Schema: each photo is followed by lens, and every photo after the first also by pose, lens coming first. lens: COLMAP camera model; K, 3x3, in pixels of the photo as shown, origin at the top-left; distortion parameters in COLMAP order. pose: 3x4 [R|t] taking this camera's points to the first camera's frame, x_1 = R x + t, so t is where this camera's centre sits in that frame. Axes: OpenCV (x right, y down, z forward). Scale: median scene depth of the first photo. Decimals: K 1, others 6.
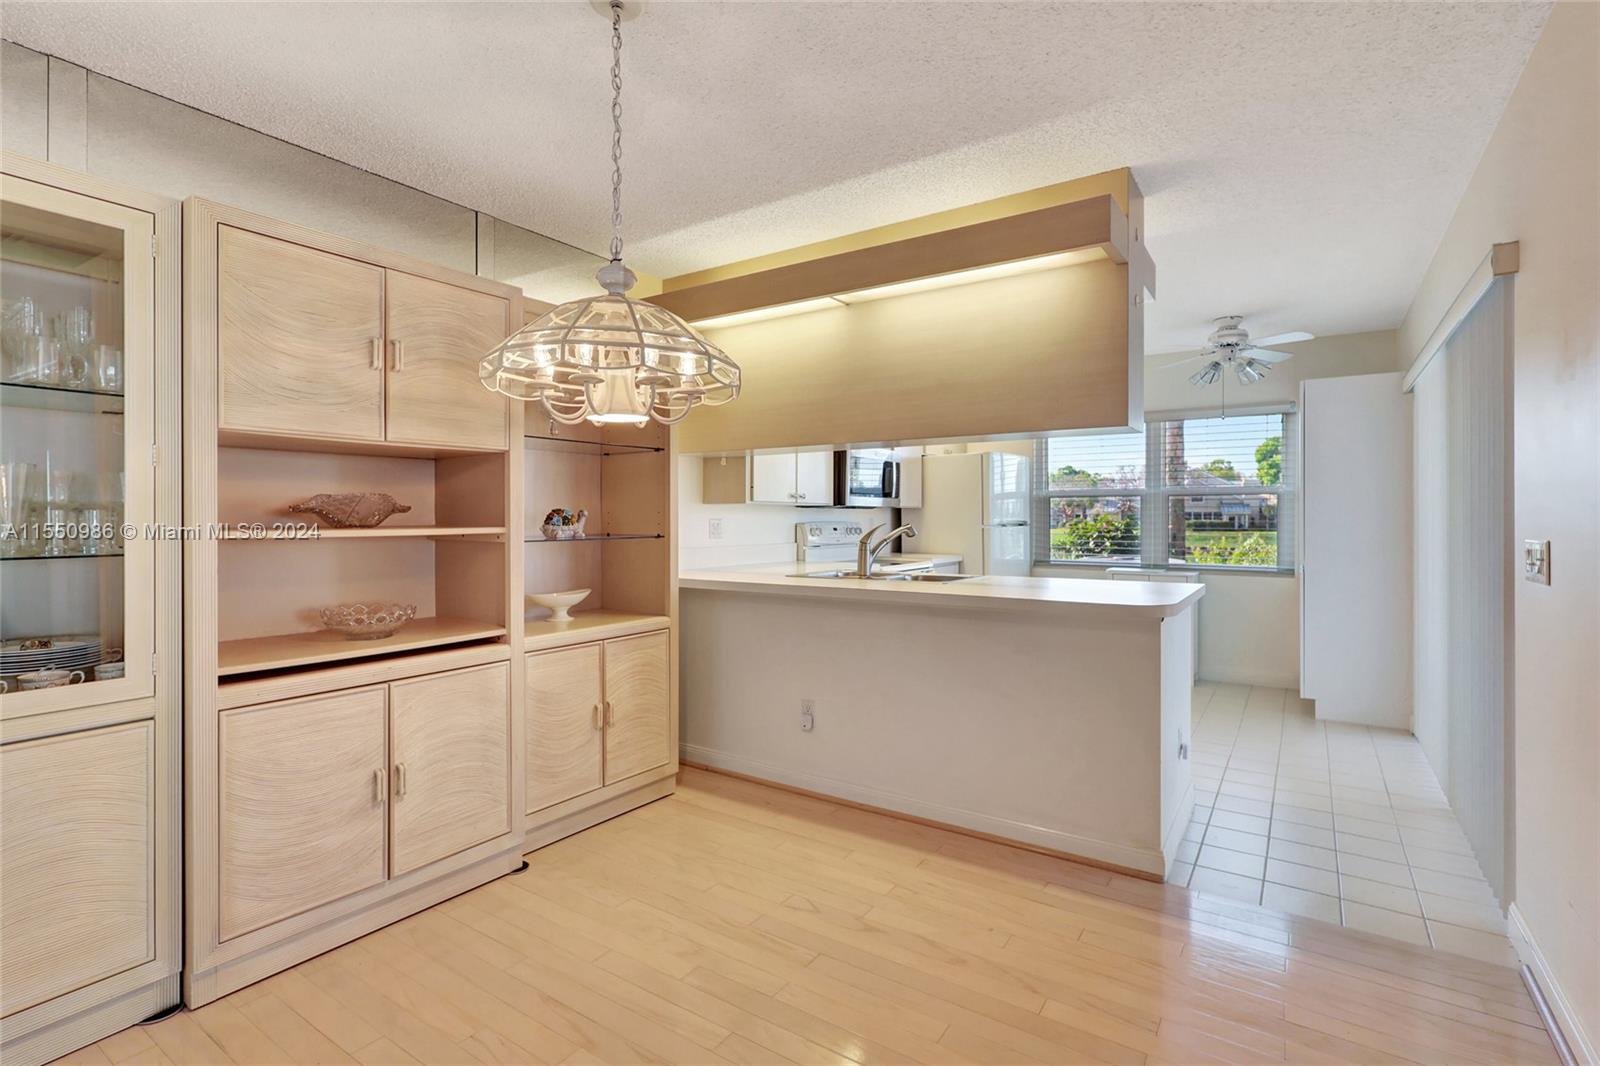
lens RADIAL K [[745.1, 0, 797.1], [0, 745.1, 523.2], [0, 0, 1]] dist [-0.000884, 0.000754]
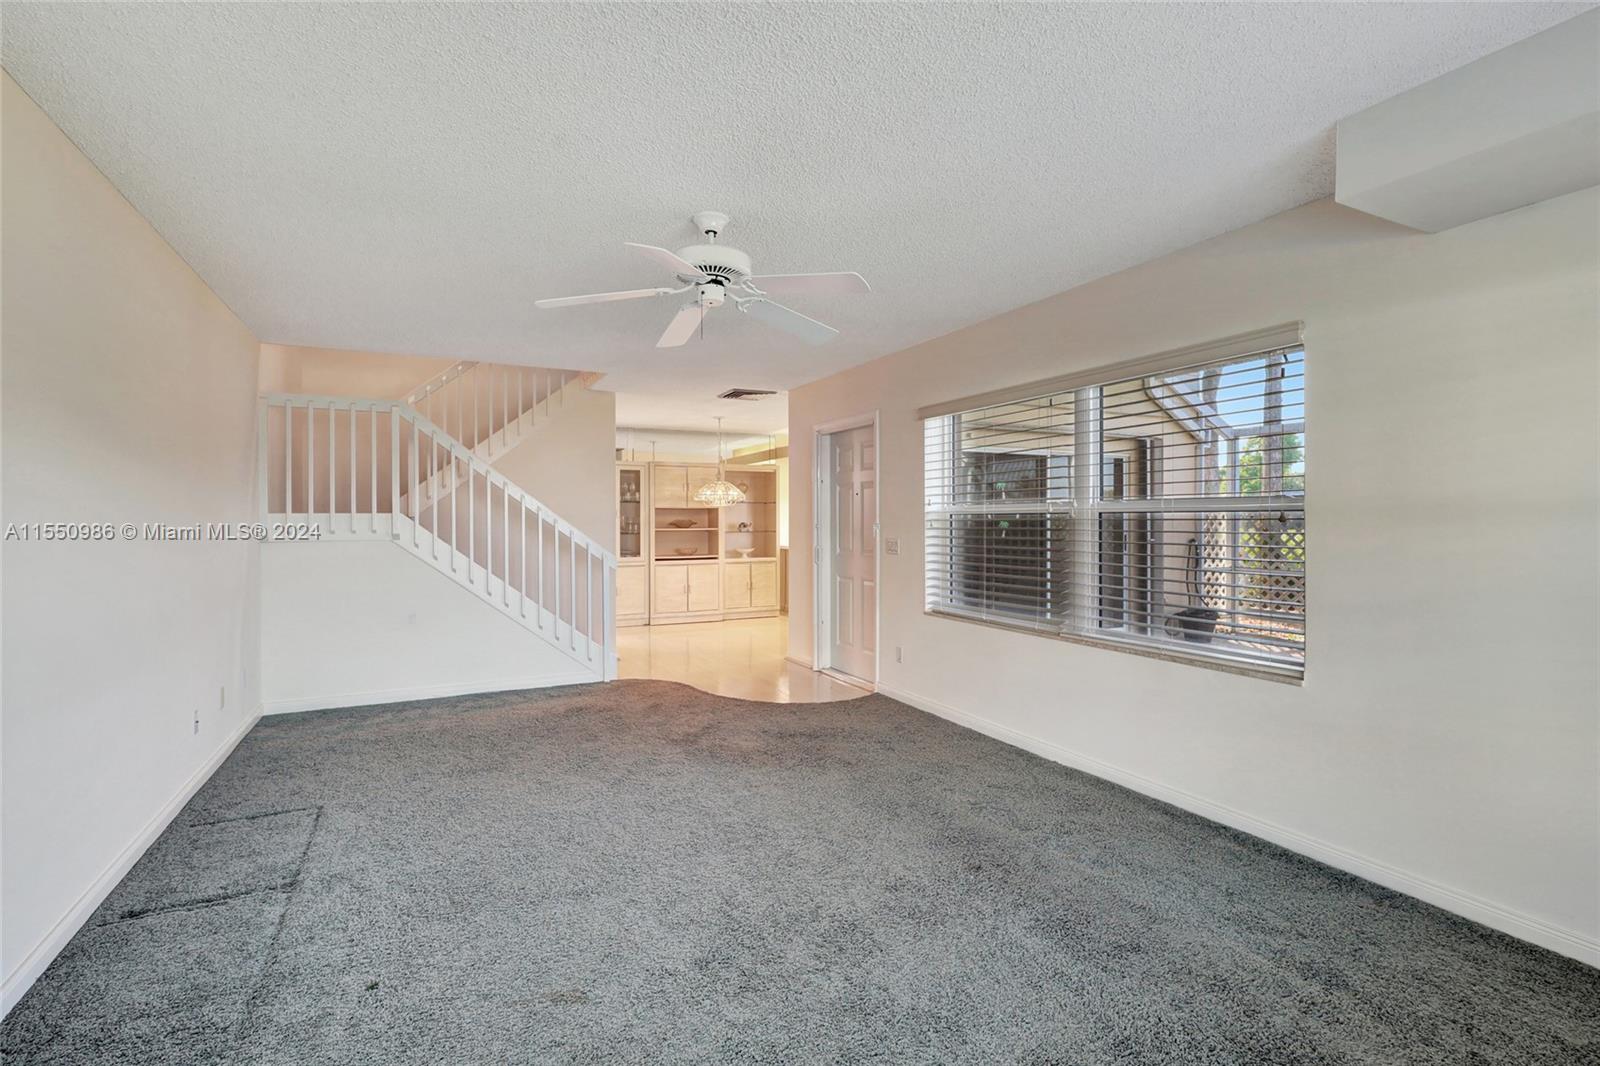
lens RADIAL K [[745.1, 0, 807.7], [0, 745.1, 526.8], [0, 0, 1]] dist [-0.000884, 0.000754]
pose [[0.881209, -0.000819, -0.472726, 1.563262], [0.000716, 1.000000, -0.000398, 0.001253], [0.472727, 0.000012, 0.881209, -1.833886]]
